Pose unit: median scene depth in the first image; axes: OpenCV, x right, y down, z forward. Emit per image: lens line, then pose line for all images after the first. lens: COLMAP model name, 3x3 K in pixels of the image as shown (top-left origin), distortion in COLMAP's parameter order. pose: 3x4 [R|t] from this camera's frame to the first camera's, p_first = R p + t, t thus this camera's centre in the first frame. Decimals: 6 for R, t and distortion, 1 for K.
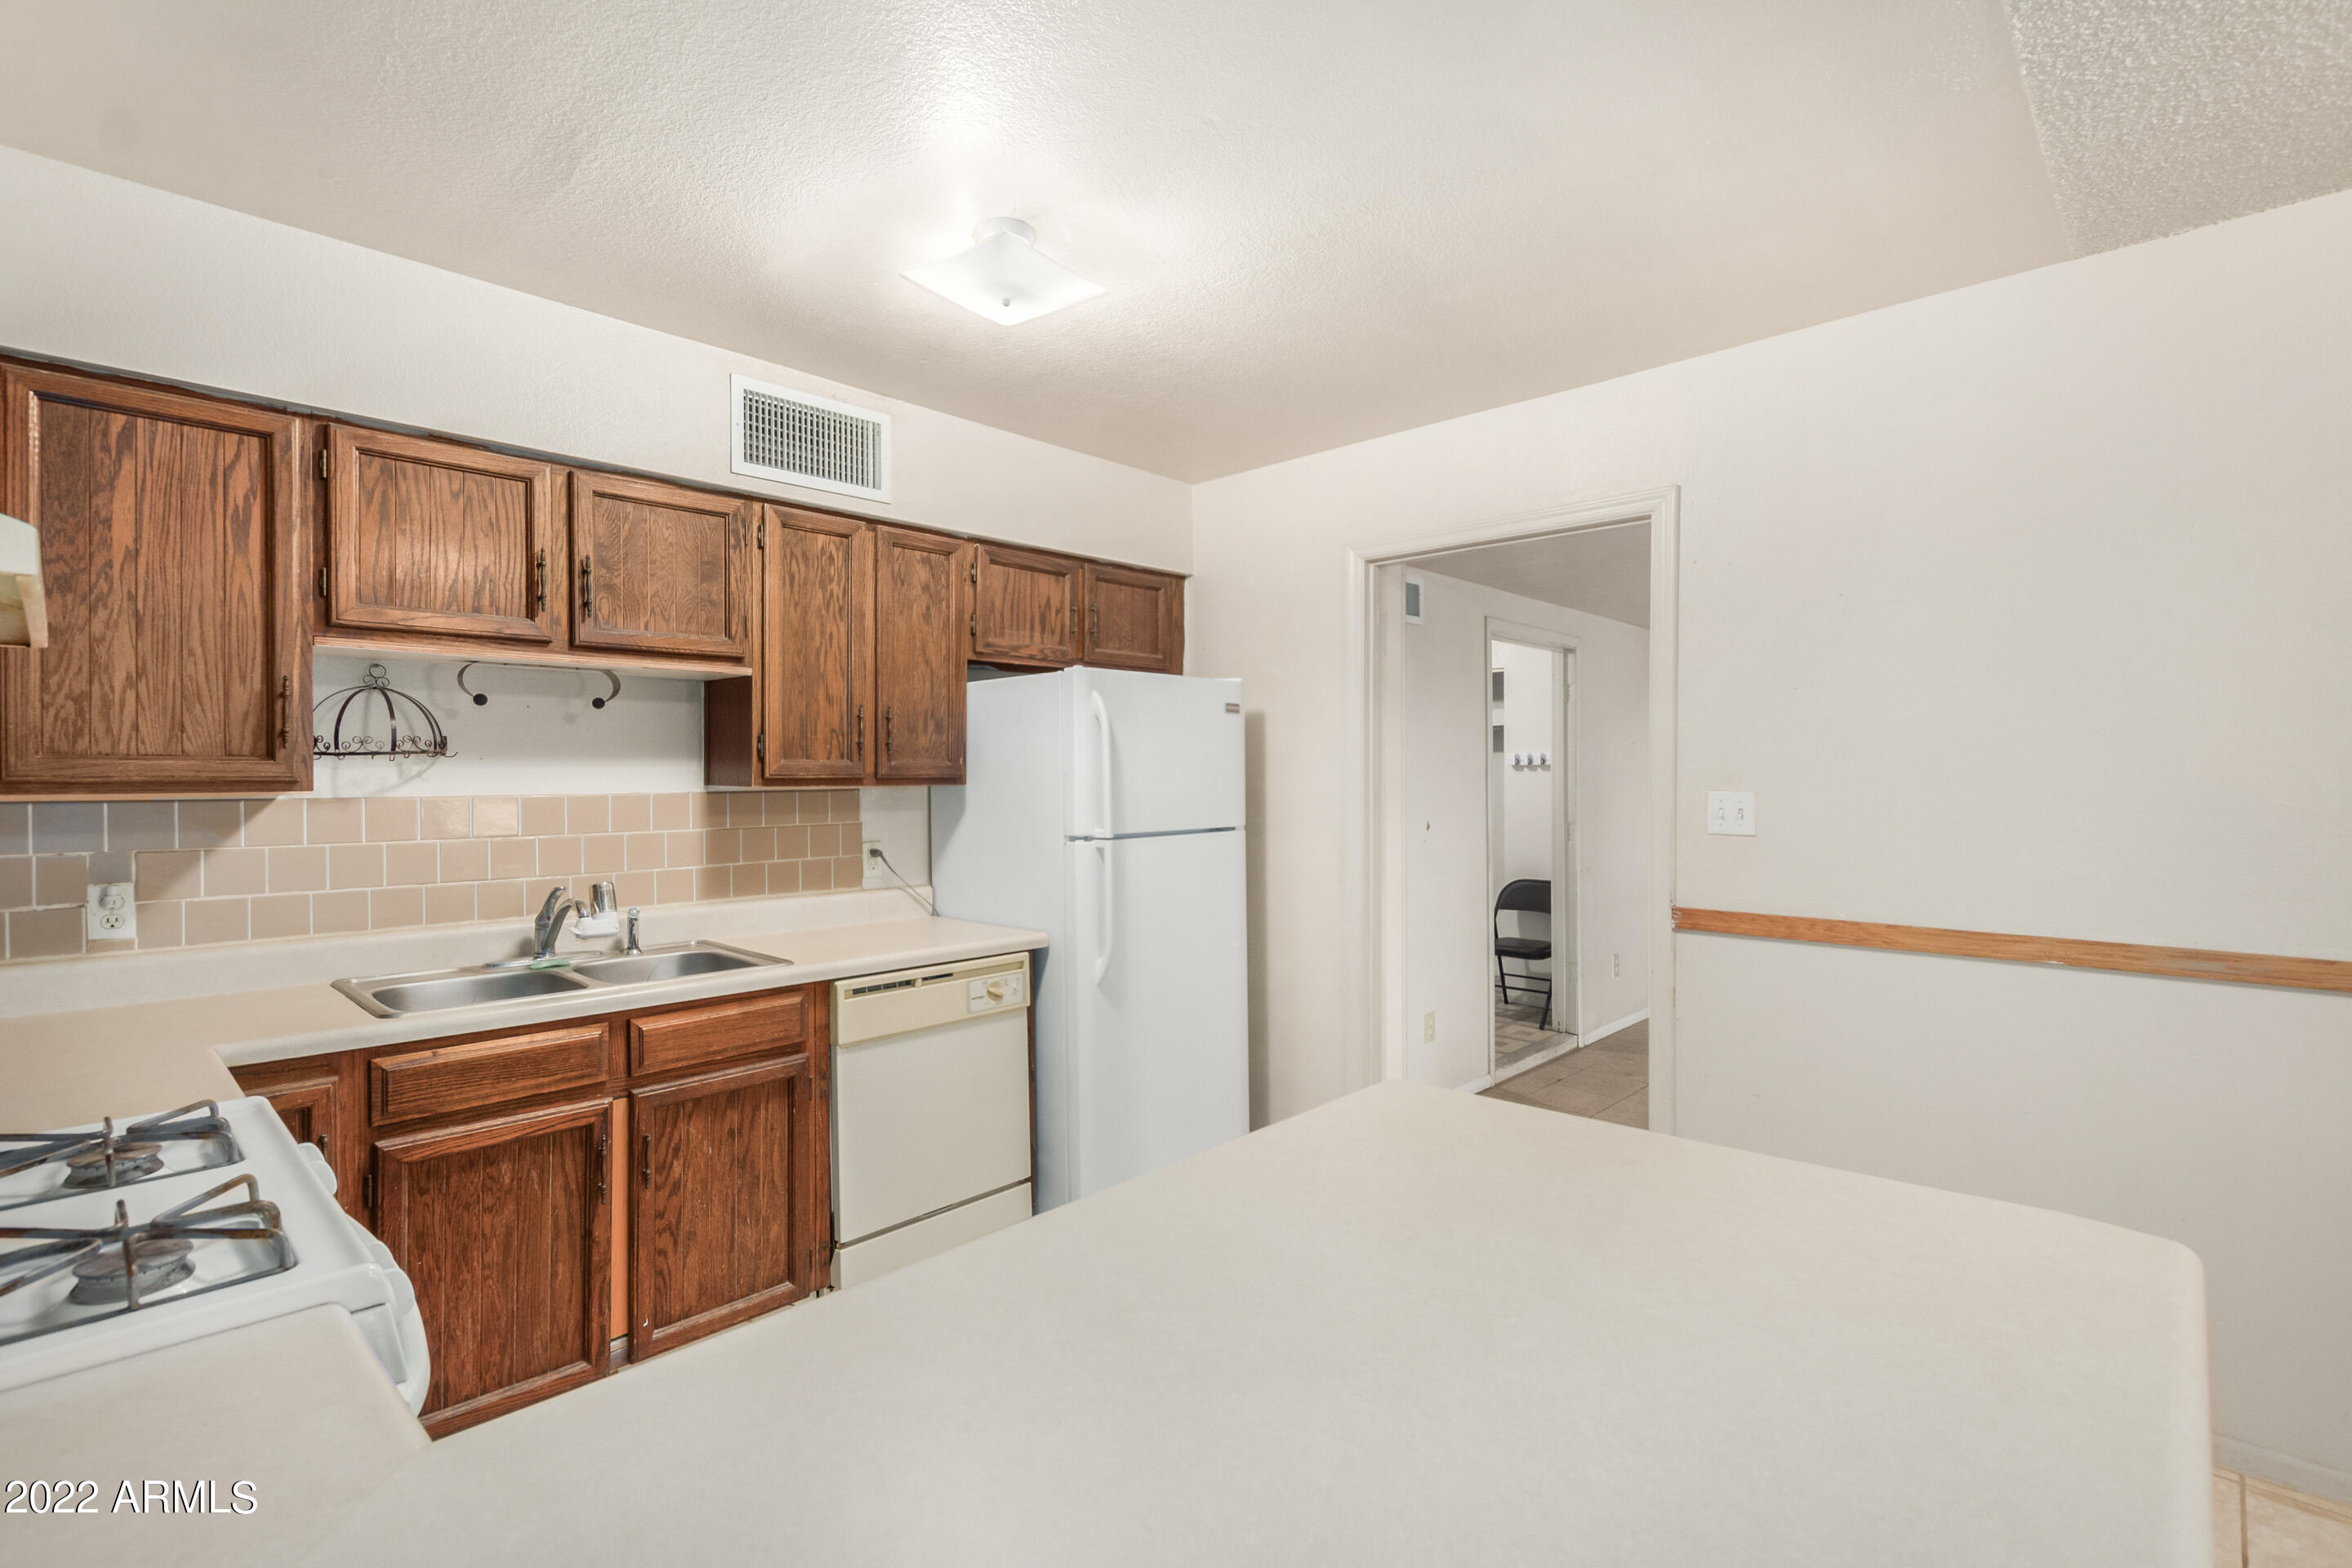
lens RADIAL K [[1079.7, 0, 1177.9], [0, 1079.7, 777.3], [0, 0, 1]] dist [0.006114, -0.000824]
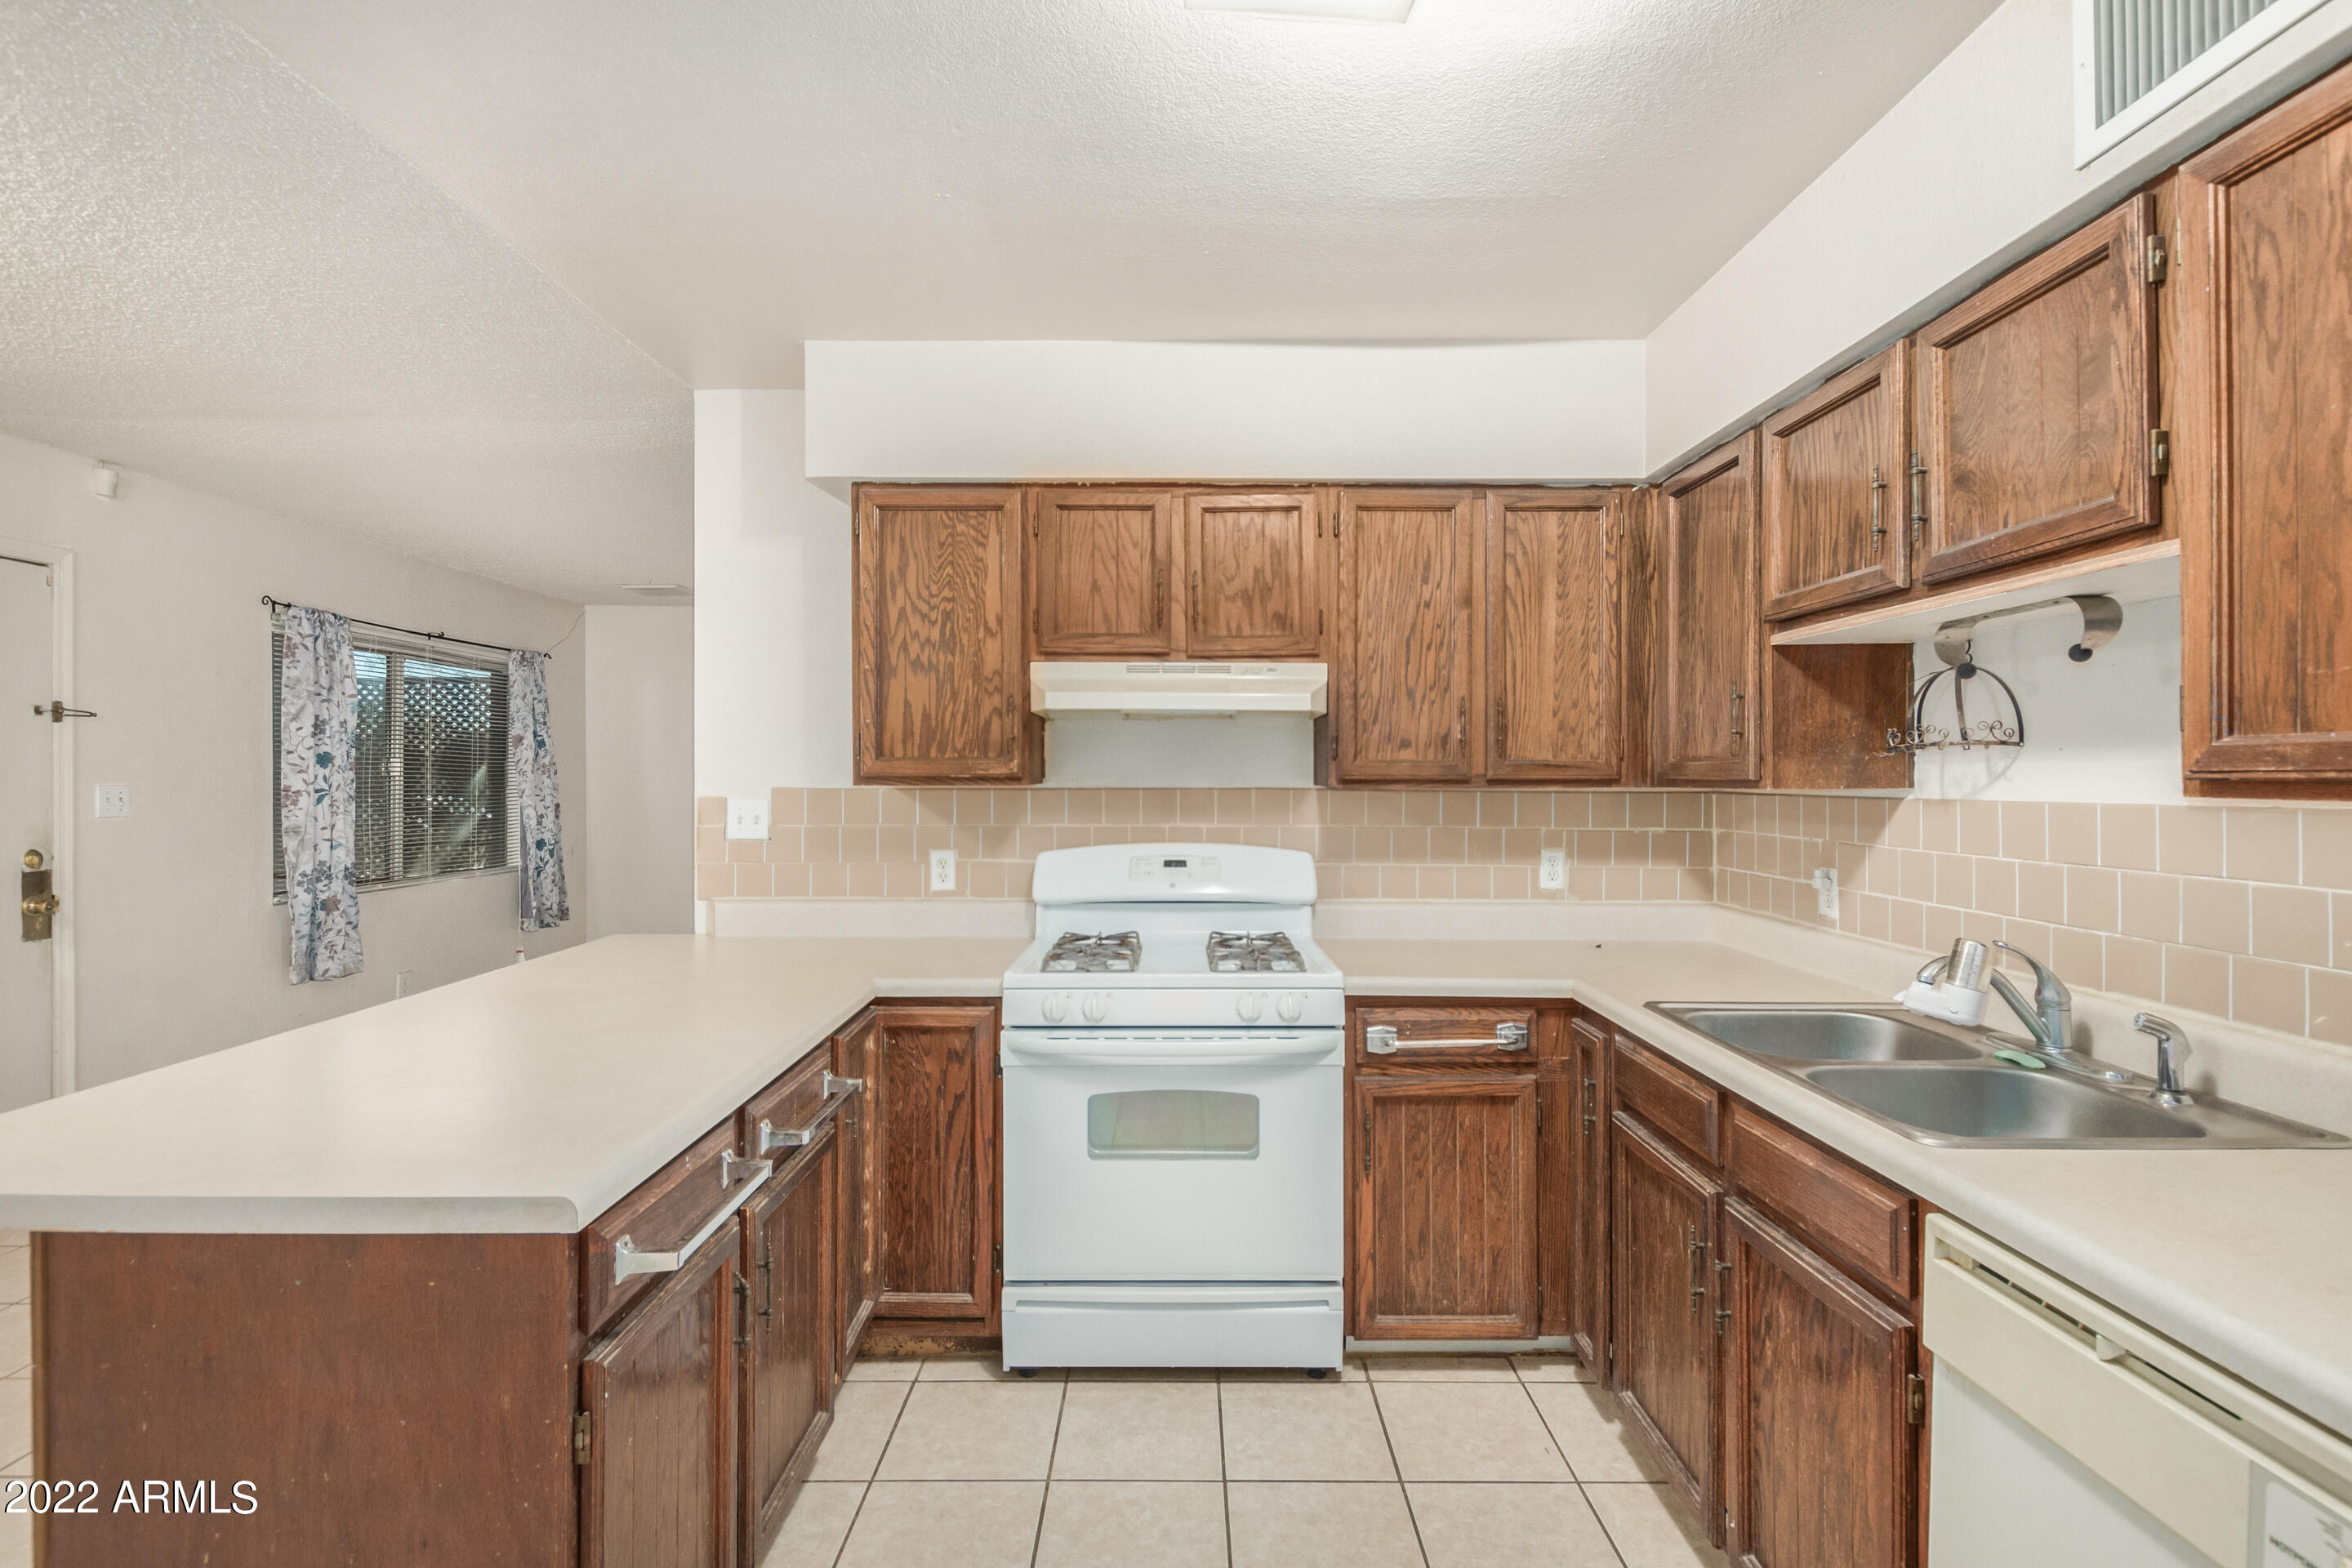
lens RADIAL K [[1079.7, 0, 1177.9], [0, 1079.7, 777.3], [0, 0, 1]] dist [0.006114, -0.000824]
pose [[-0.724902, 0.002589, -0.688847, 0.242391], [0.000015, 0.999993, 0.003743, -0.001432], [0.688852, 0.002703, -0.724897, 1.097315]]
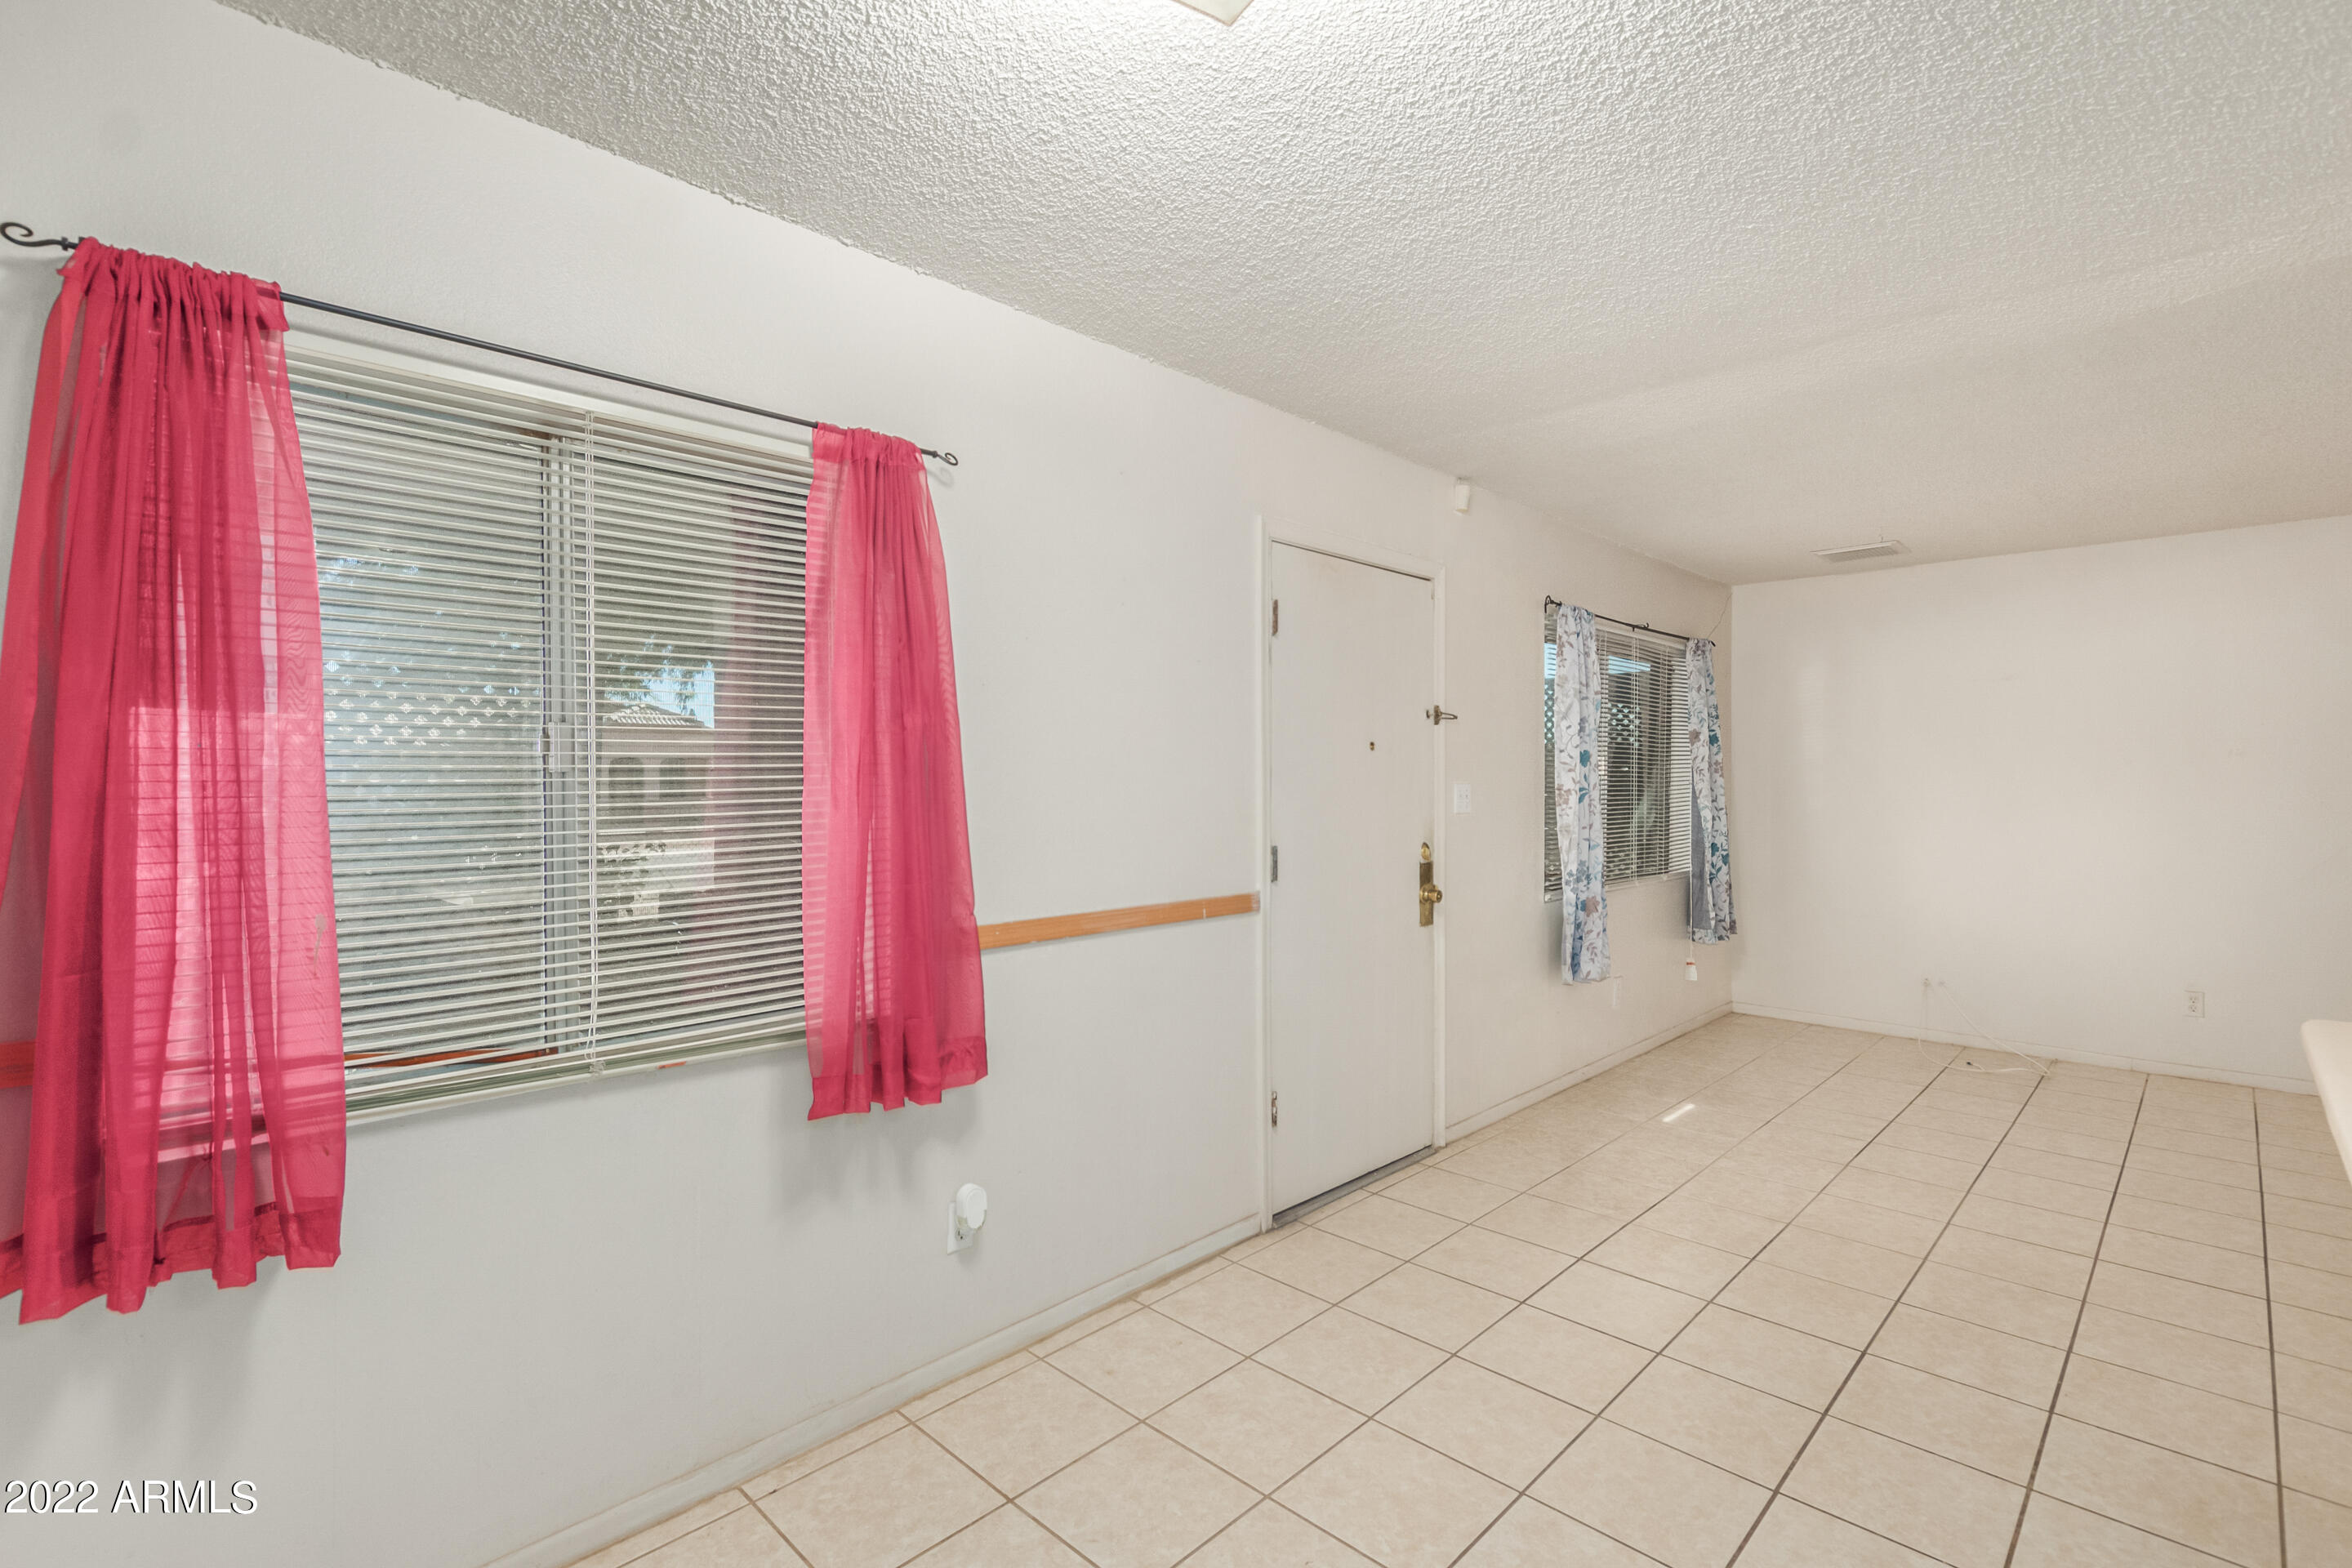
lens RADIAL K [[1079.7, 0, 1177.9], [0, 1079.7, 777.3], [0, 0, 1]] dist [0.006114, -0.000824]
pose [[-0.999963, 0.002212, 0.008311, 0.660307], [0.002246, 0.999989, 0.004083, -0.001316], [-0.008302, 0.004102, -0.999957, 0.609361]]
